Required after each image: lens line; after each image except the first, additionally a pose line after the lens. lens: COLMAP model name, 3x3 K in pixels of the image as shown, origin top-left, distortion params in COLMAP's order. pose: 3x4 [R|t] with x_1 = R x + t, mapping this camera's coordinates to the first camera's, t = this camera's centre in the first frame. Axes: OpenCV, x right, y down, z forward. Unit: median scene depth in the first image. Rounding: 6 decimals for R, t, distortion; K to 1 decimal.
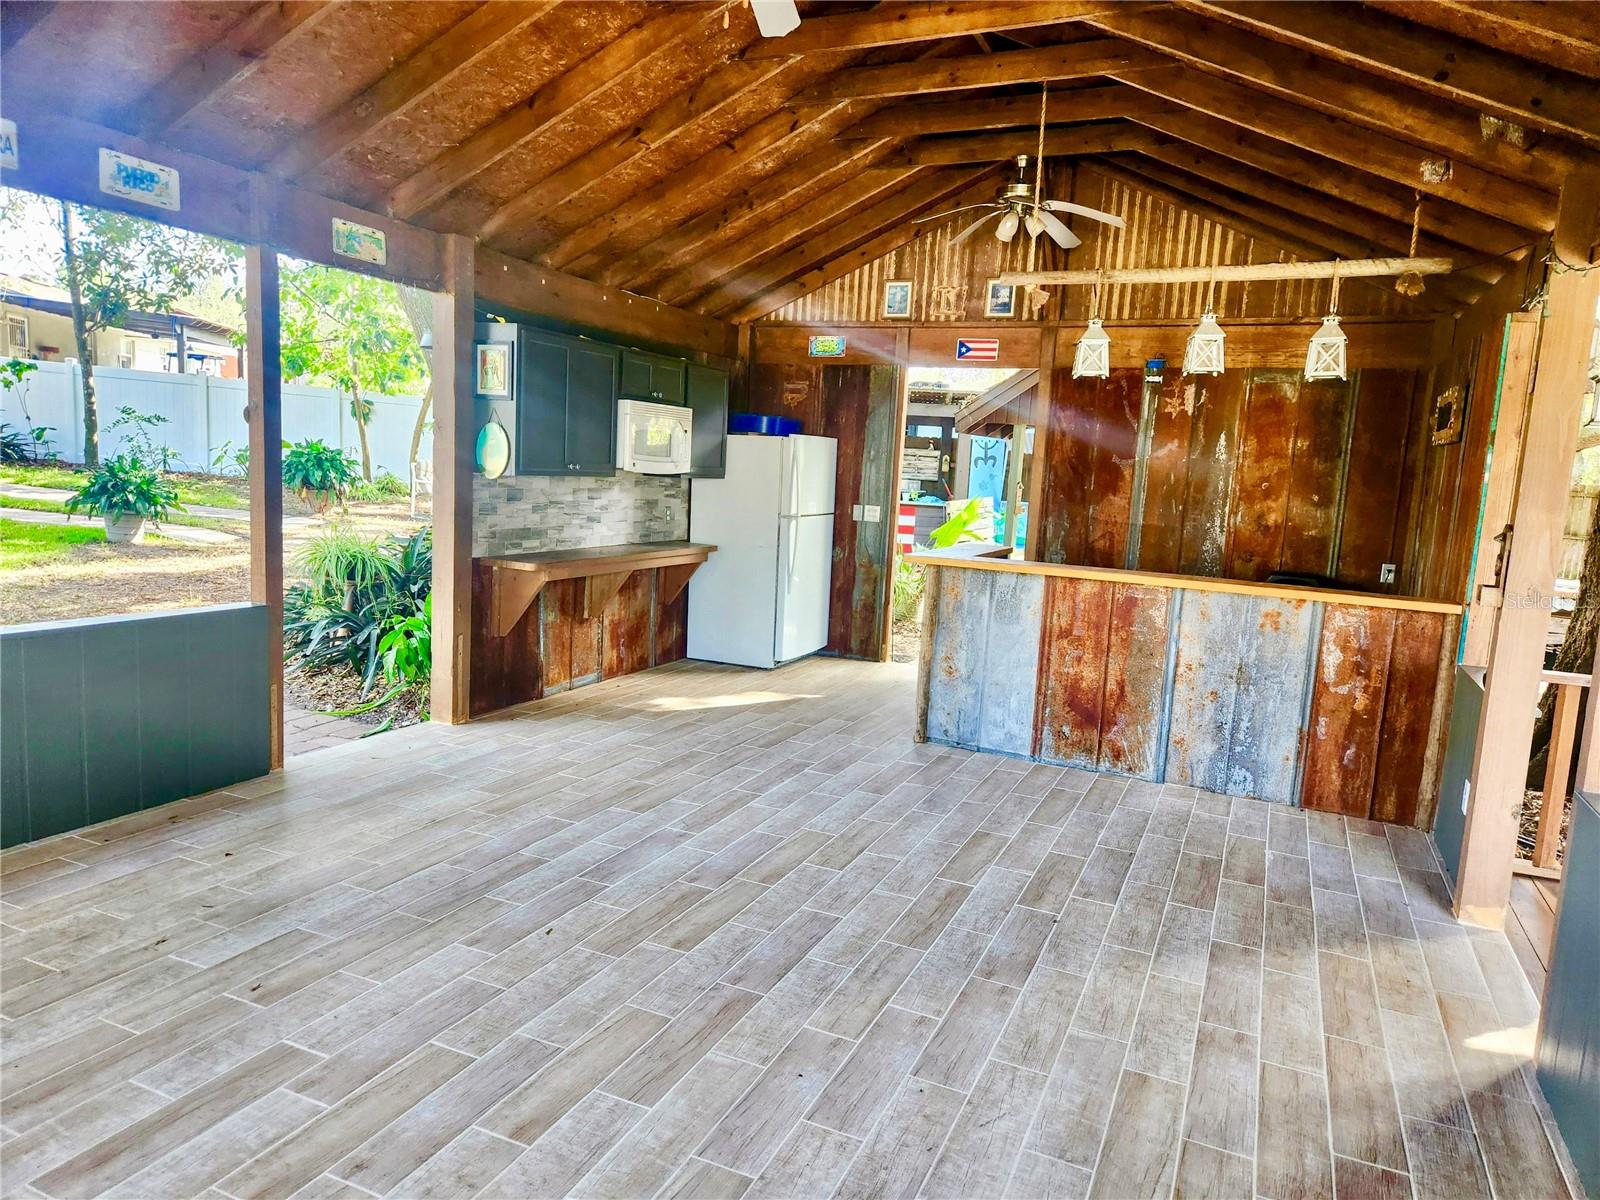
lens RADIAL K [[1076.7, 0, 794.7], [0, 1076.7, 602.1], [0, 0, 1]] dist [0.068250, -0.051239]
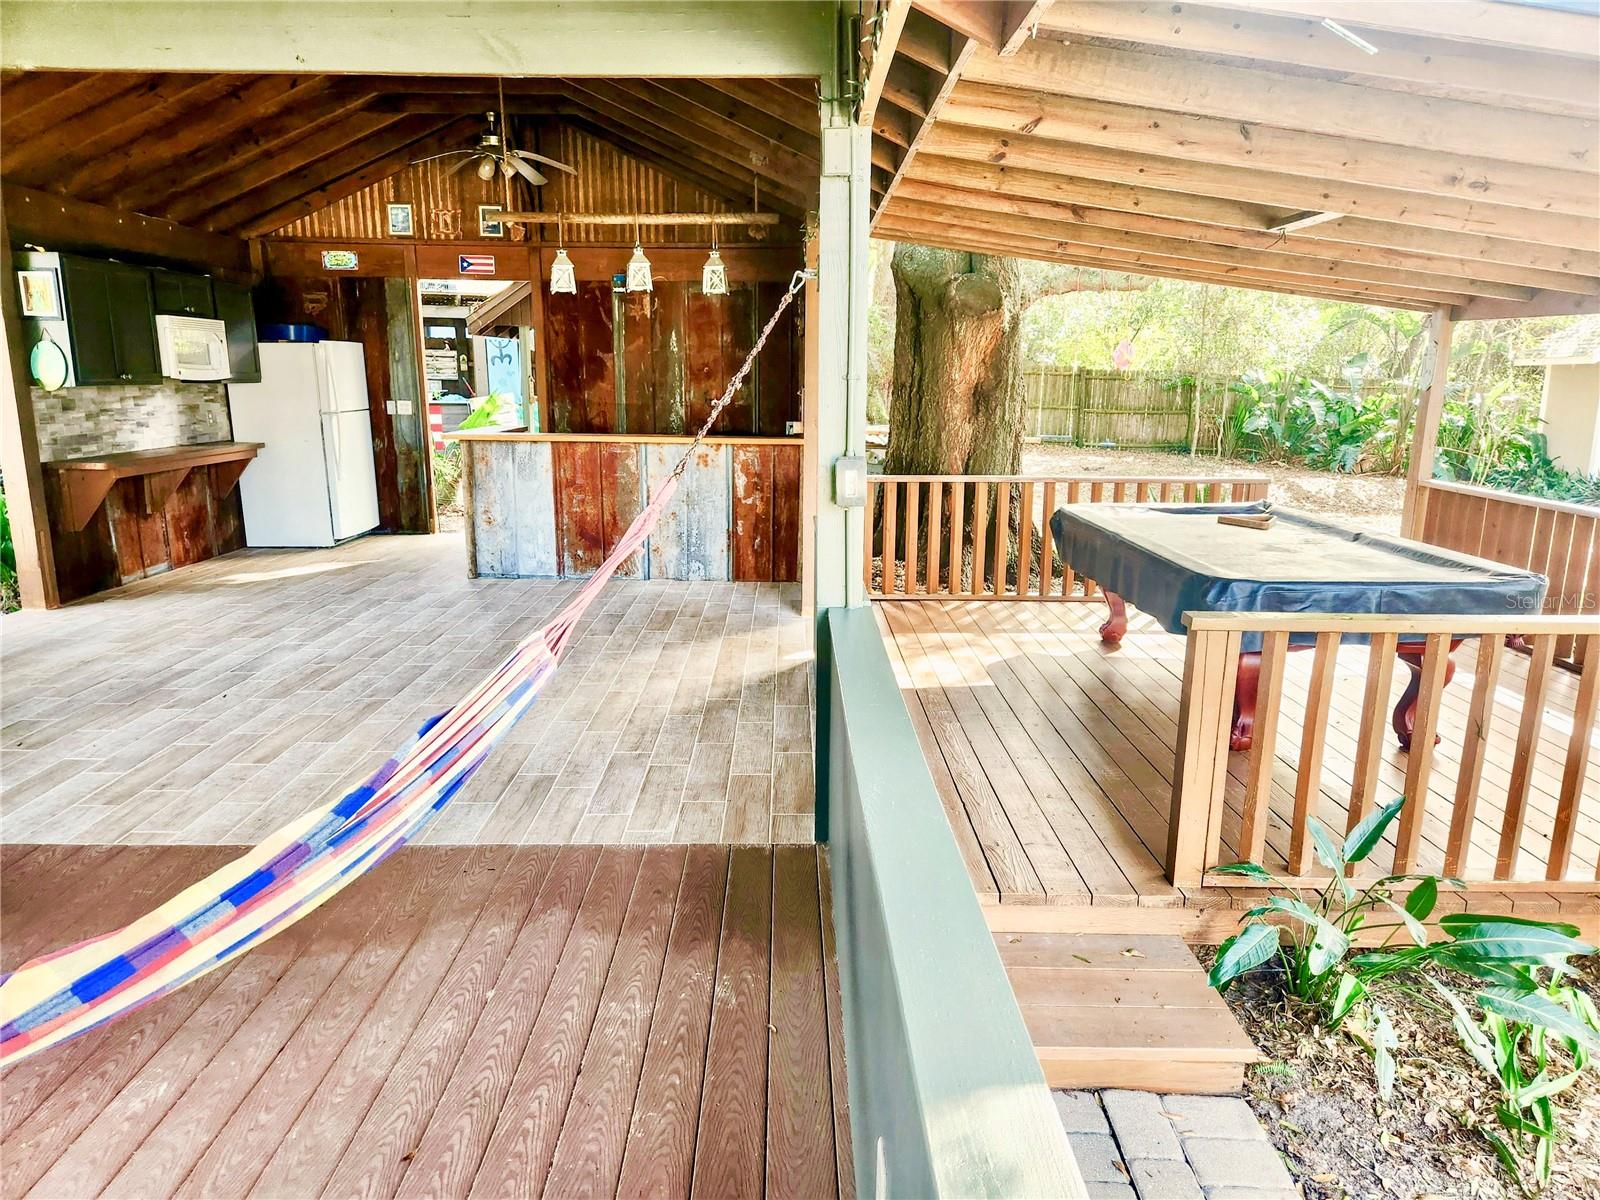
lens RADIAL K [[1076.7, 0, 800.5], [0, 1076.7, 610.8], [0, 0, 1]] dist [0.068250, -0.051239]
pose [[0.907481, -0.137258, 0.397037, -0.047738], [0.097121, 0.988061, 0.119595, 0.046657], [-0.408712, -0.069970, 0.909977, -0.342828]]
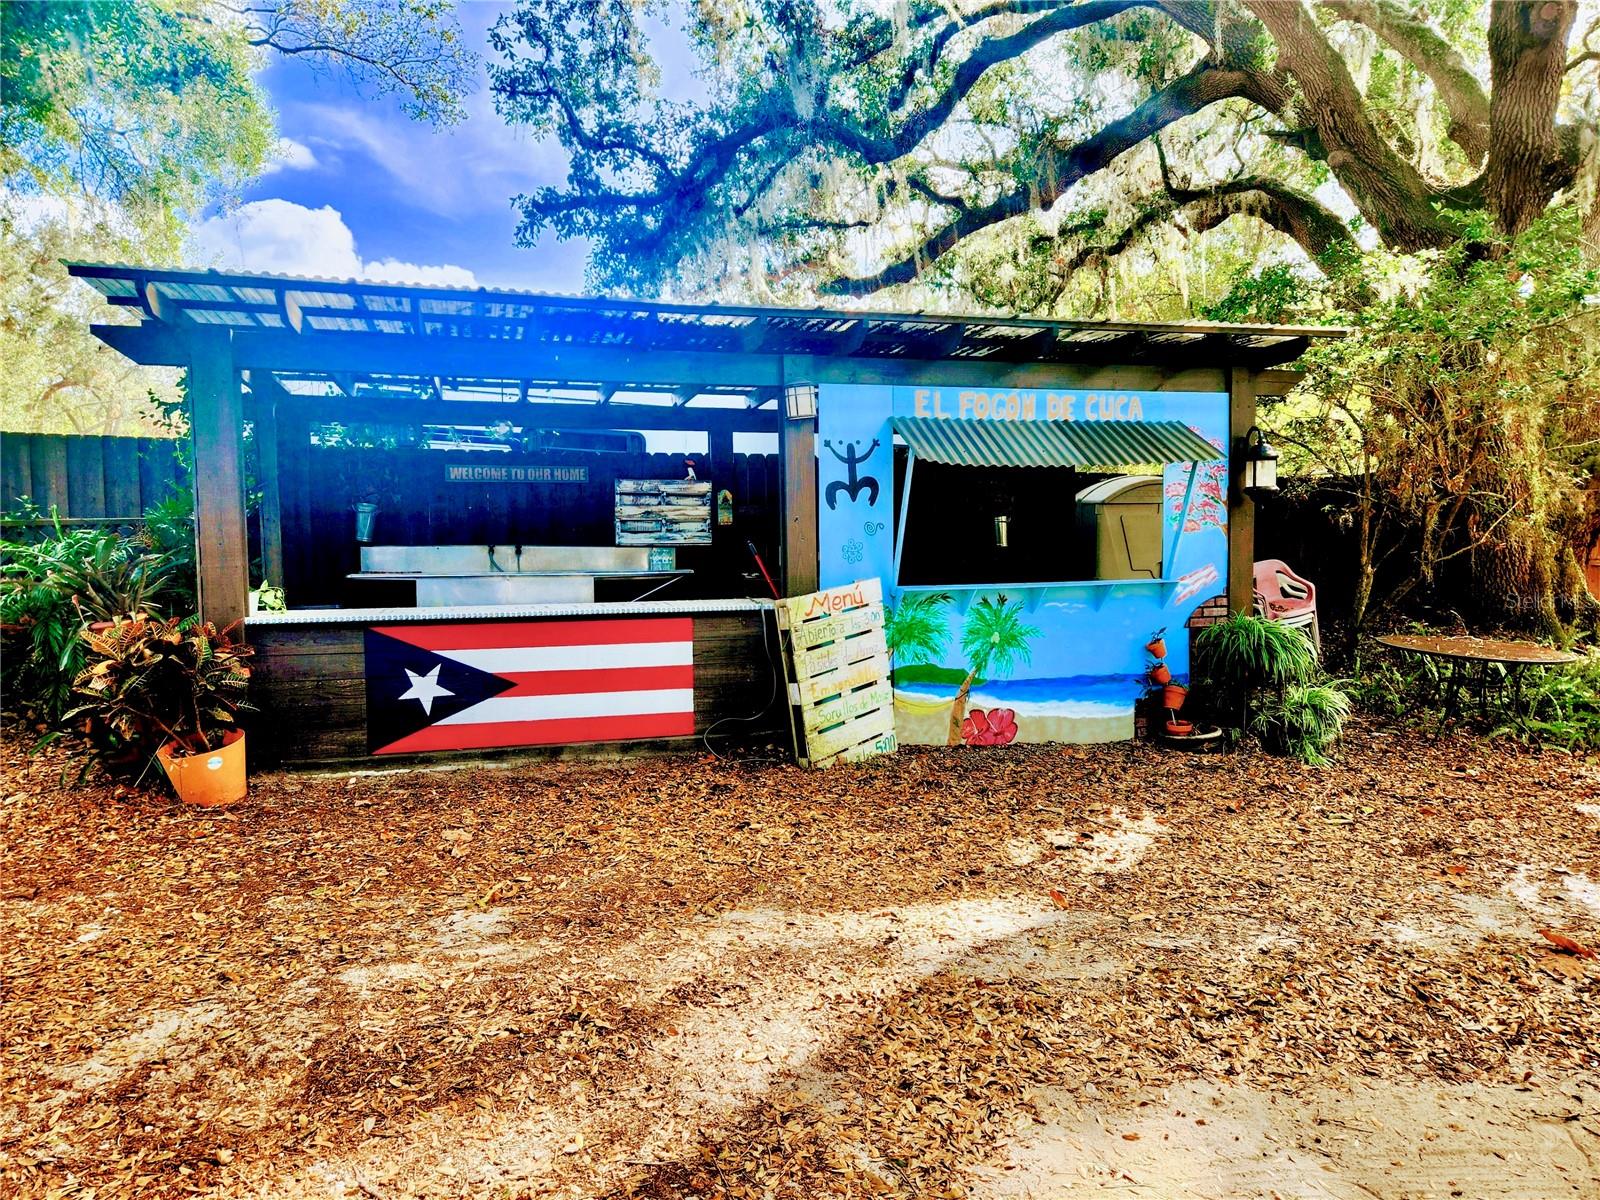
lens RADIAL K [[1076.7, 0, 799.7], [0, 1076.7, 597.5], [0, 0, 1]] dist [0.068250, -0.051239]
pose [[0.949930, -0.081403, 0.301673, 0.082161], [0.099860, 0.993926, -0.046246, -0.193551], [-0.296076, 0.074055, 0.952289, 1.630430]]
